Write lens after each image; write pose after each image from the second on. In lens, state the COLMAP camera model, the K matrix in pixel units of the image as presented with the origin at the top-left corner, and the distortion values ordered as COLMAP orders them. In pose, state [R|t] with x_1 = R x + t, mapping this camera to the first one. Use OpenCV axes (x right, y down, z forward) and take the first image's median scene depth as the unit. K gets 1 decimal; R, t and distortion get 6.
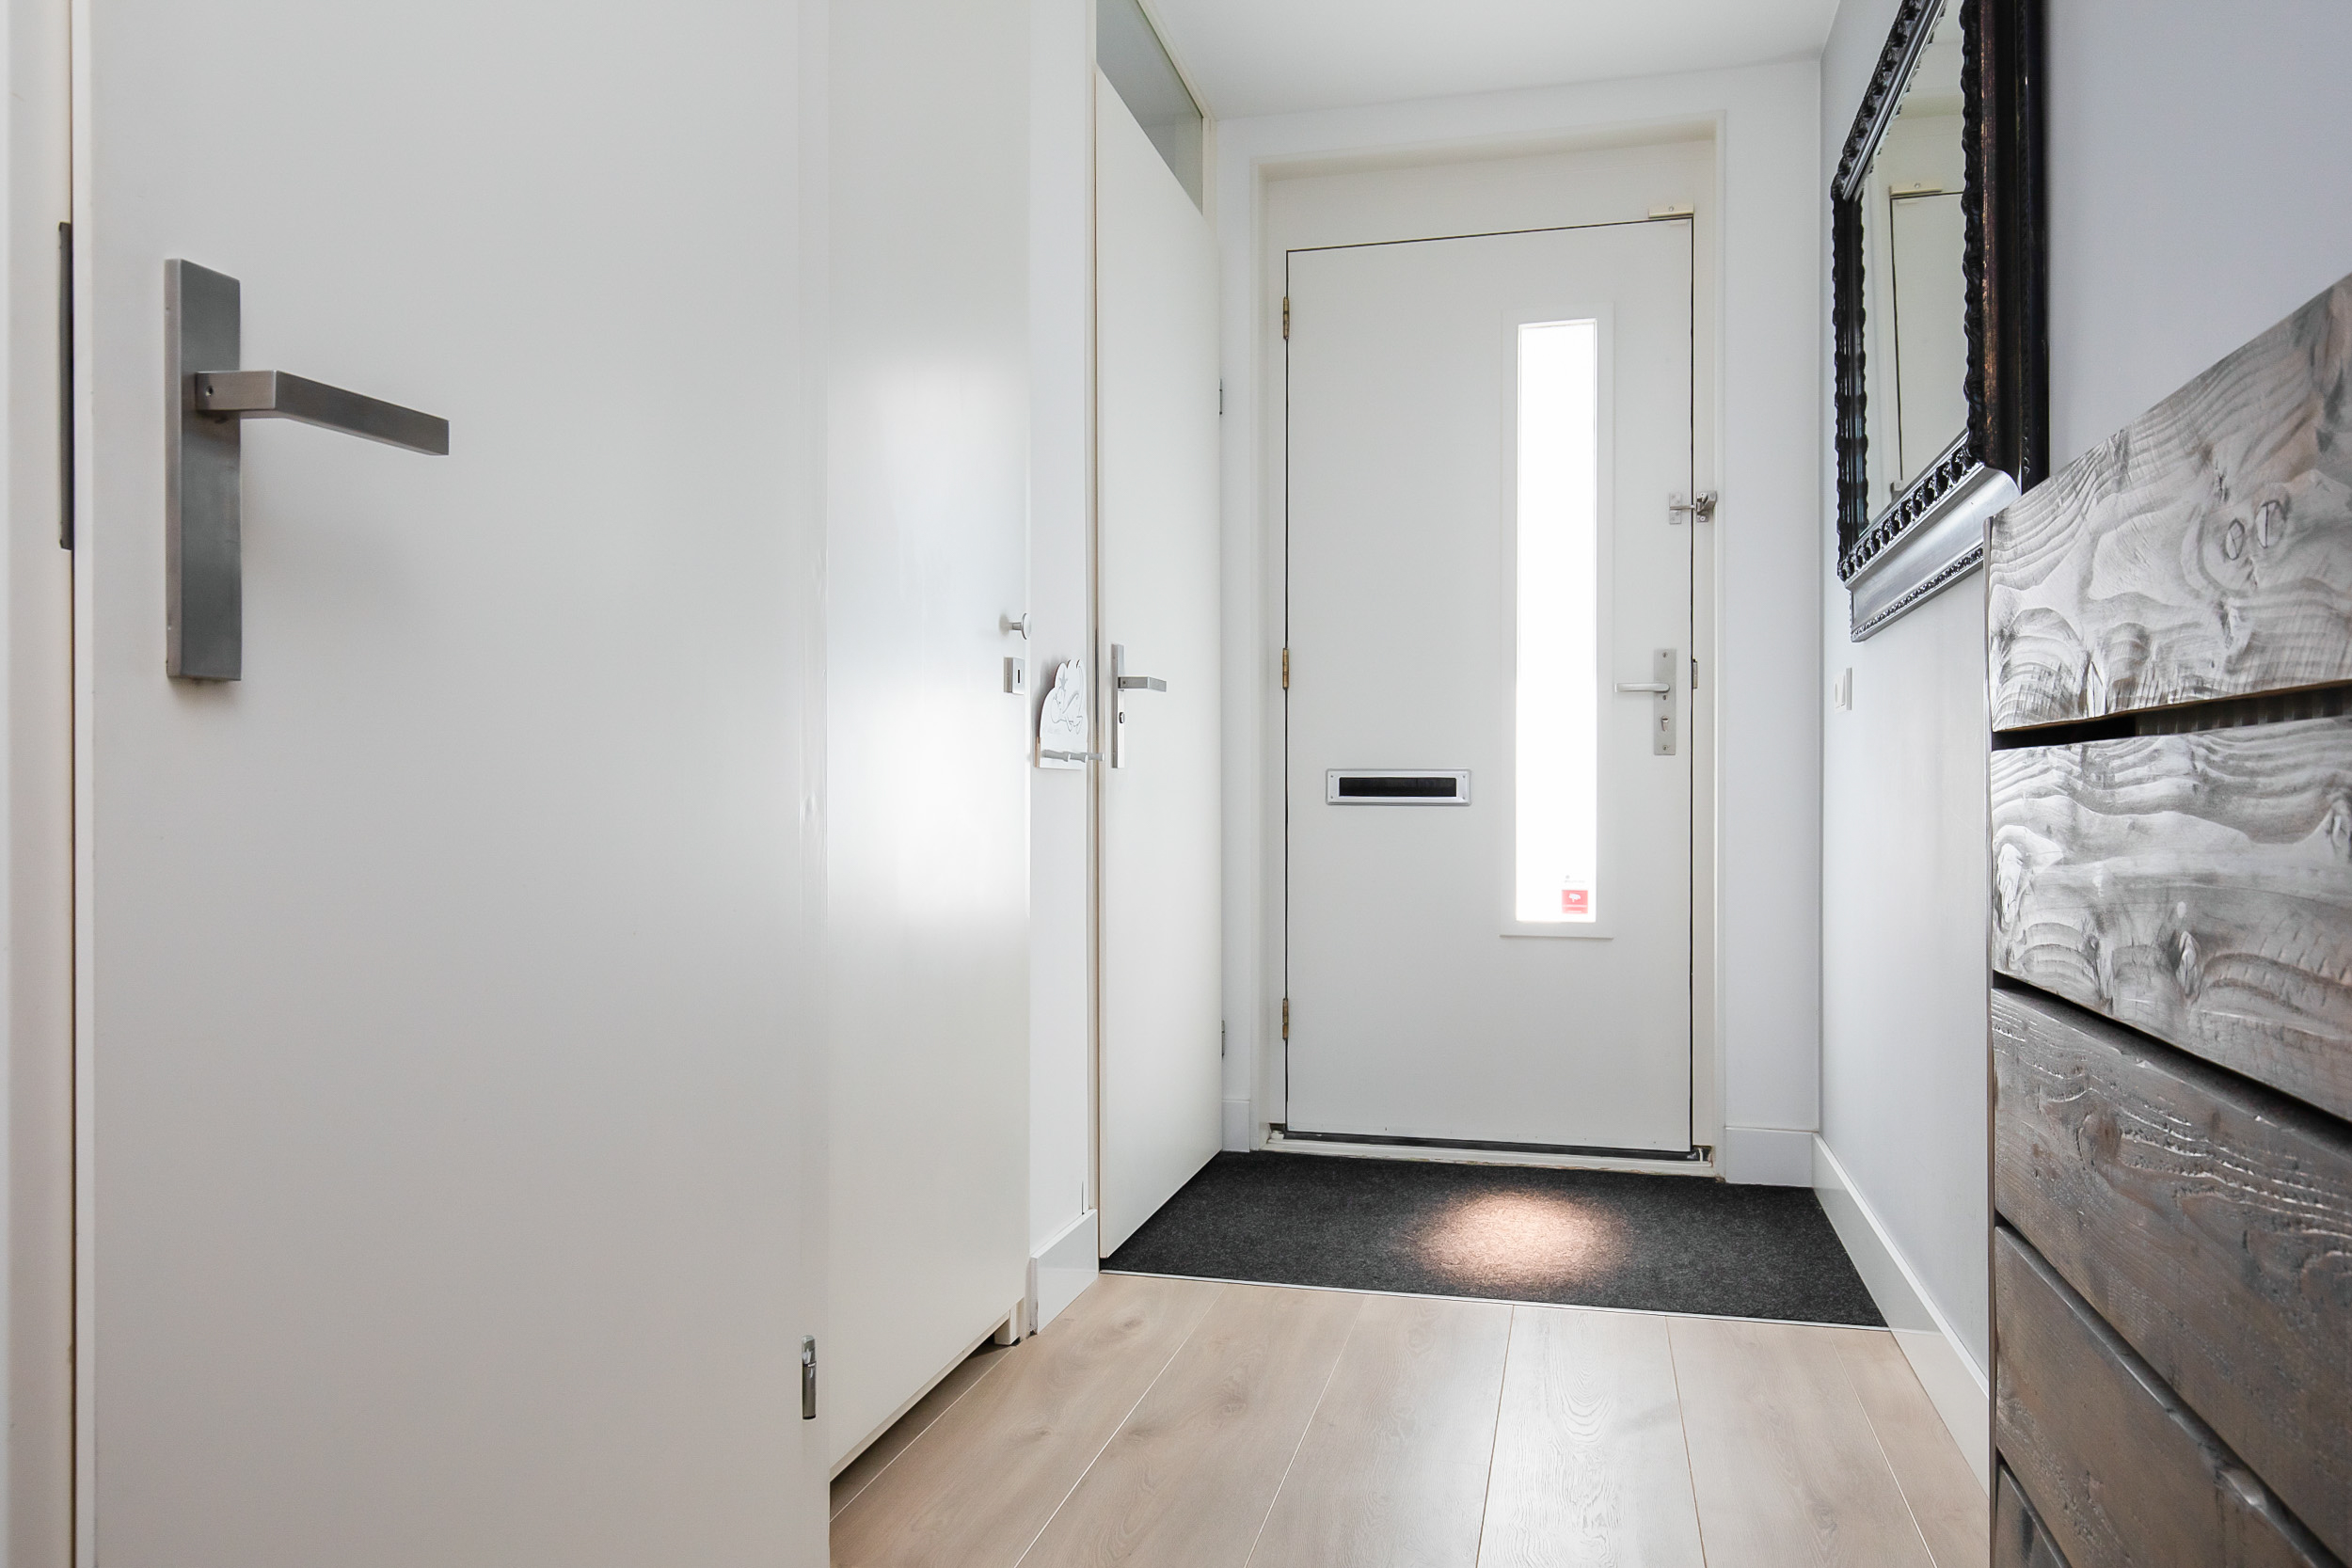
lens RADIAL K [[1490.5, 0, 1176.0], [0, 1490.5, 784.0], [0, 0, 1]] dist [0.000470, 0.000041]
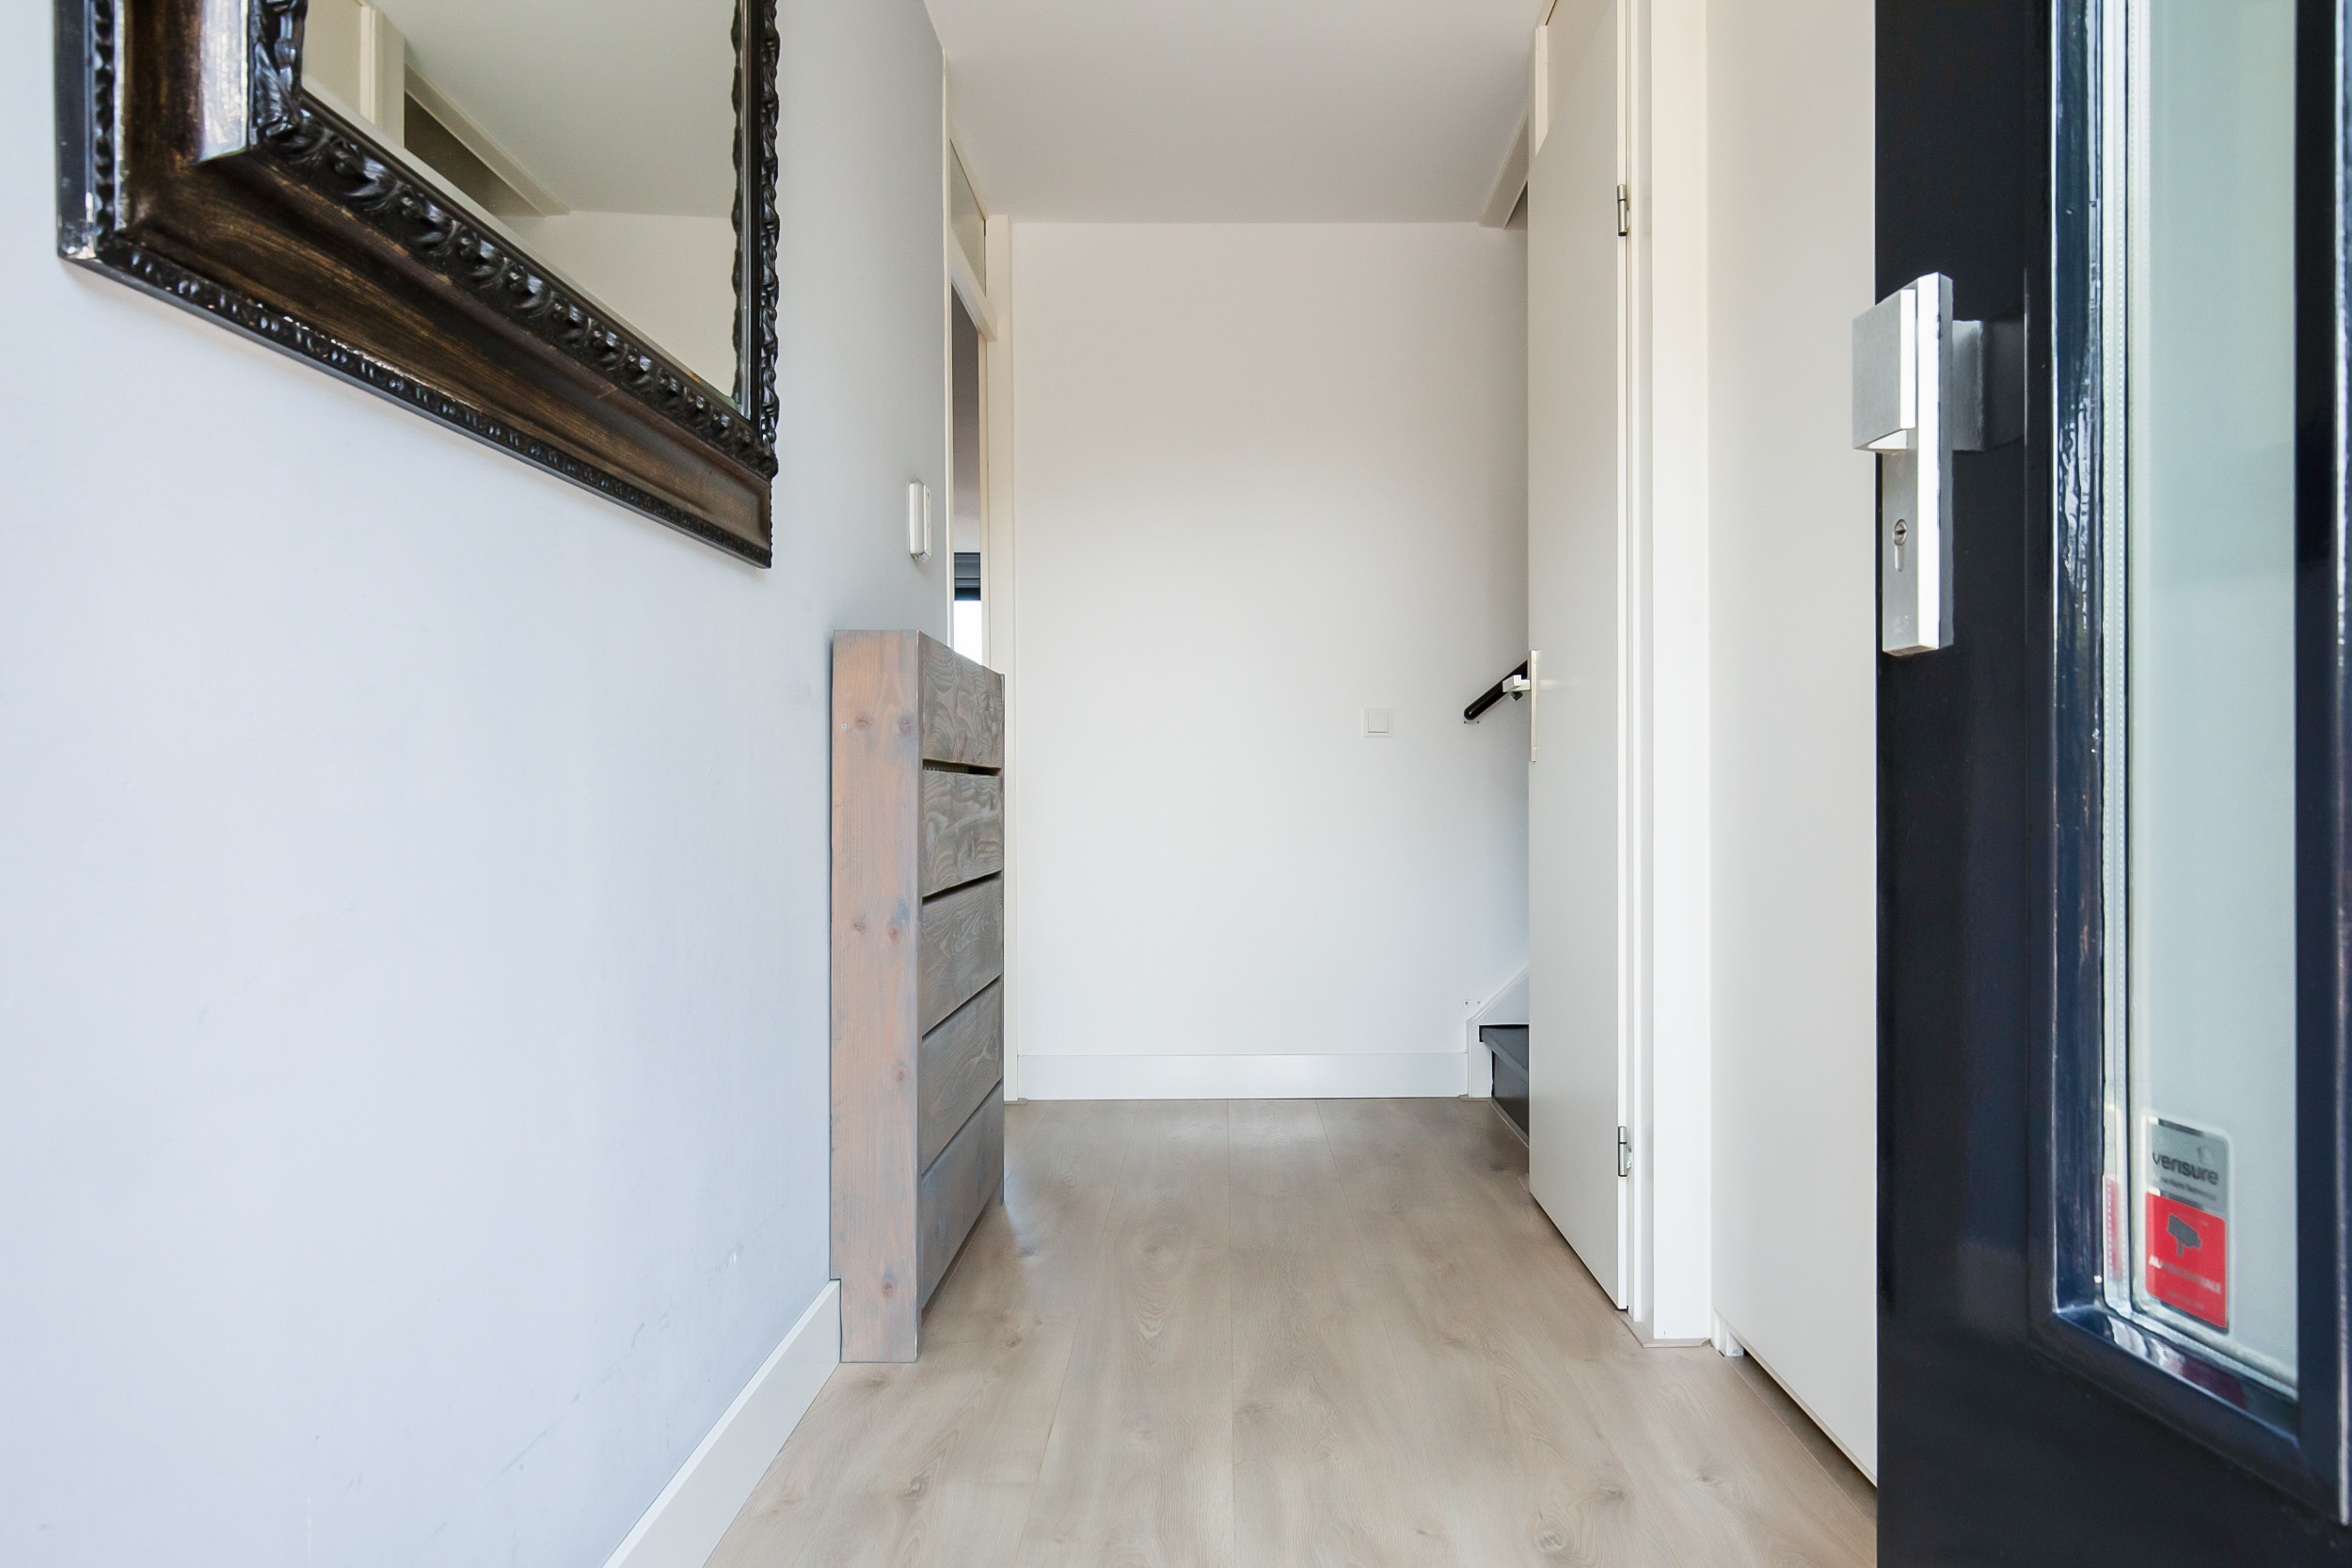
lens RADIAL K [[1490.5, 0, 1176.0], [0, 1490.5, 784.0], [0, 0, 1]] dist [0.000470, 0.000041]
pose [[-0.972415, 0.009131, -0.233080, 0.676539], [0.011291, 0.999905, -0.007935, 0.011102], [0.232985, -0.010347, -0.972425, 2.795003]]
